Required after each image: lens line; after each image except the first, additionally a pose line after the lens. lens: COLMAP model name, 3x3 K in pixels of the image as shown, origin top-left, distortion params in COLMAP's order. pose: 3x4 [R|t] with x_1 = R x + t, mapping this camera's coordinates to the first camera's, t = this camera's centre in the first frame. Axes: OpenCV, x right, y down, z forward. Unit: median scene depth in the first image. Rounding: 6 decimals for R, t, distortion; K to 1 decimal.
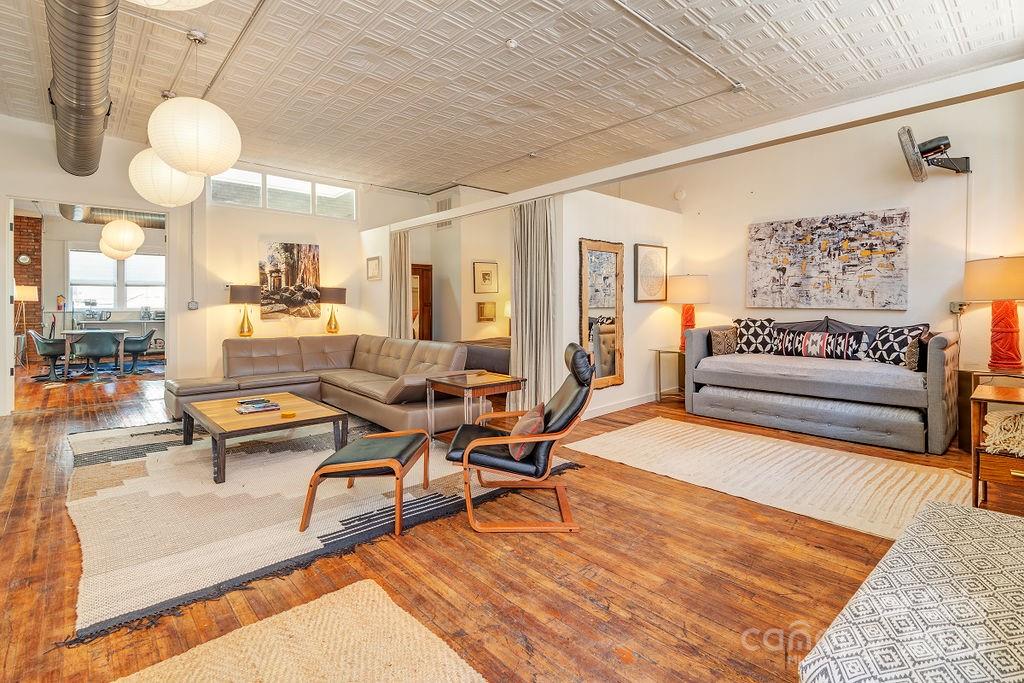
lens RADIAL K [[485.0, 0, 512.0], [0, 485.0, 341.5], [0, 0, 1]] dist [0.020819, -0.018542]
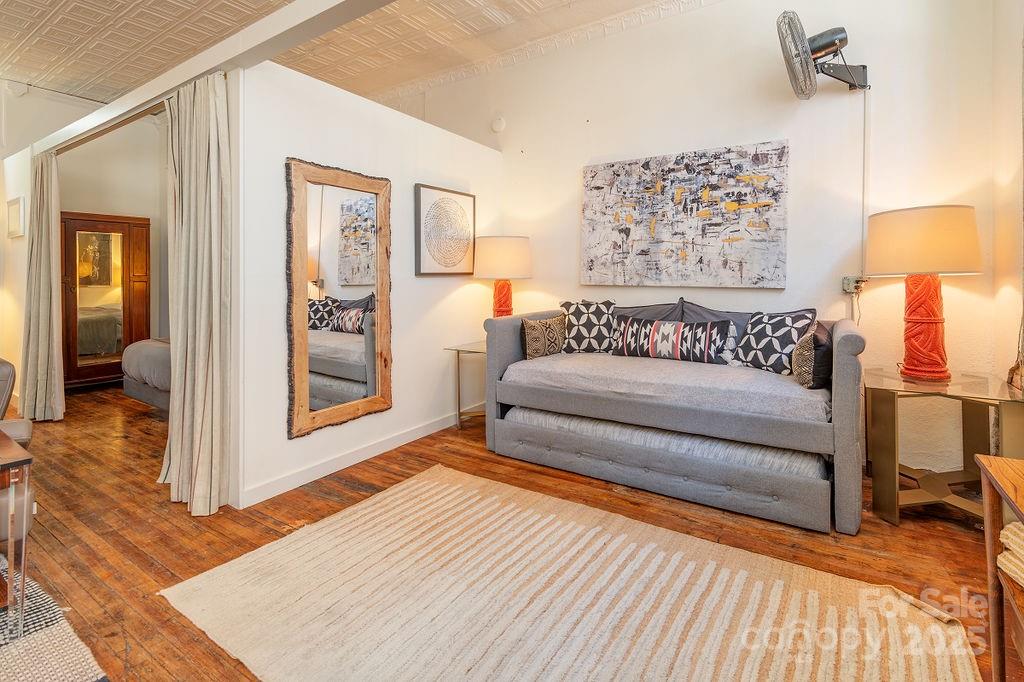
lens RADIAL K [[485.0, 0, 512.0], [0, 485.0, 341.0], [0, 0, 1]] dist [0.020819, -0.018542]
pose [[0.971485, -0.025033, 0.235777, 0.252180], [0.014693, 0.998856, 0.045507, -0.025736], [-0.236646, -0.040745, 0.970741, 0.392322]]
